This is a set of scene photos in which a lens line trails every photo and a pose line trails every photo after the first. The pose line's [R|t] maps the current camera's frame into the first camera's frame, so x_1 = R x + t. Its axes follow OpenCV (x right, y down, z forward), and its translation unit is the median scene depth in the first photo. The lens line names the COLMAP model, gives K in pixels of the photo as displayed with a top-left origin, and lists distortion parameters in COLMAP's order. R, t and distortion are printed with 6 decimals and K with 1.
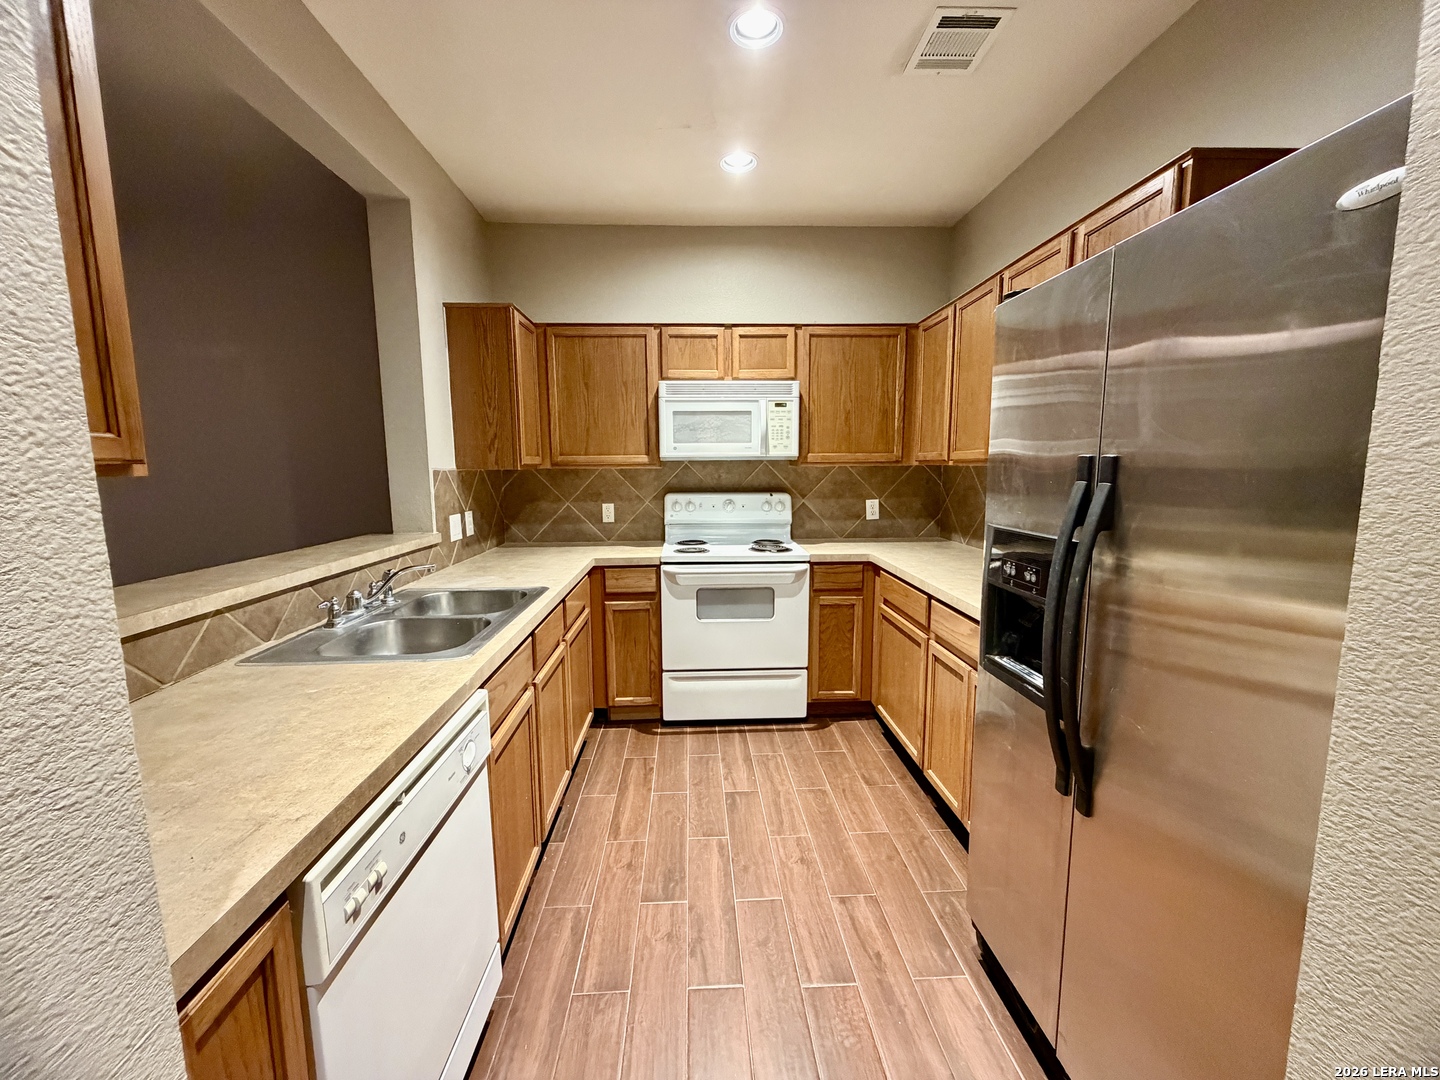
lens RADIAL K [[572.4, 0, 715.4], [0, 572.4, 539.1], [0, 0, 1]] dist [-0.000828, 0.000009]
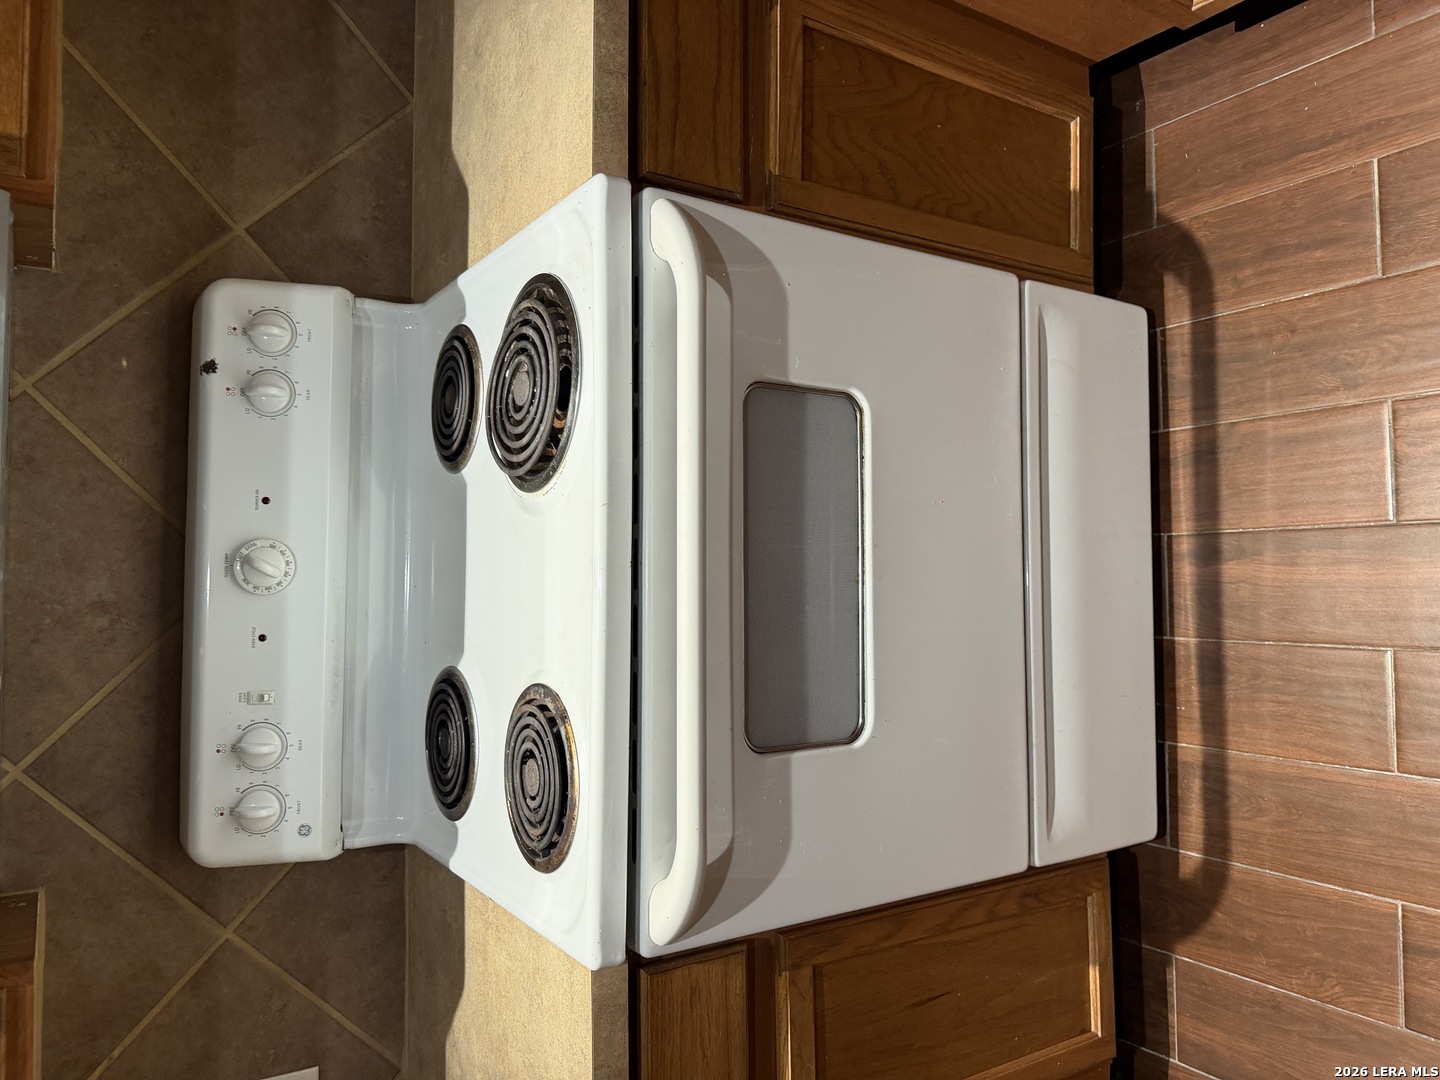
lens RADIAL K [[1023.9, 0, 719.6], [0, 1023.9, 539.8], [0, 0, 1]] dist [0.005250, -0.001481]
pose [[0.025039, -0.999567, 0.015455, 0.035901], [0.899144, 0.029275, 0.436674, -0.079268], [-0.436937, 0.002962, 0.899487, 0.637308]]
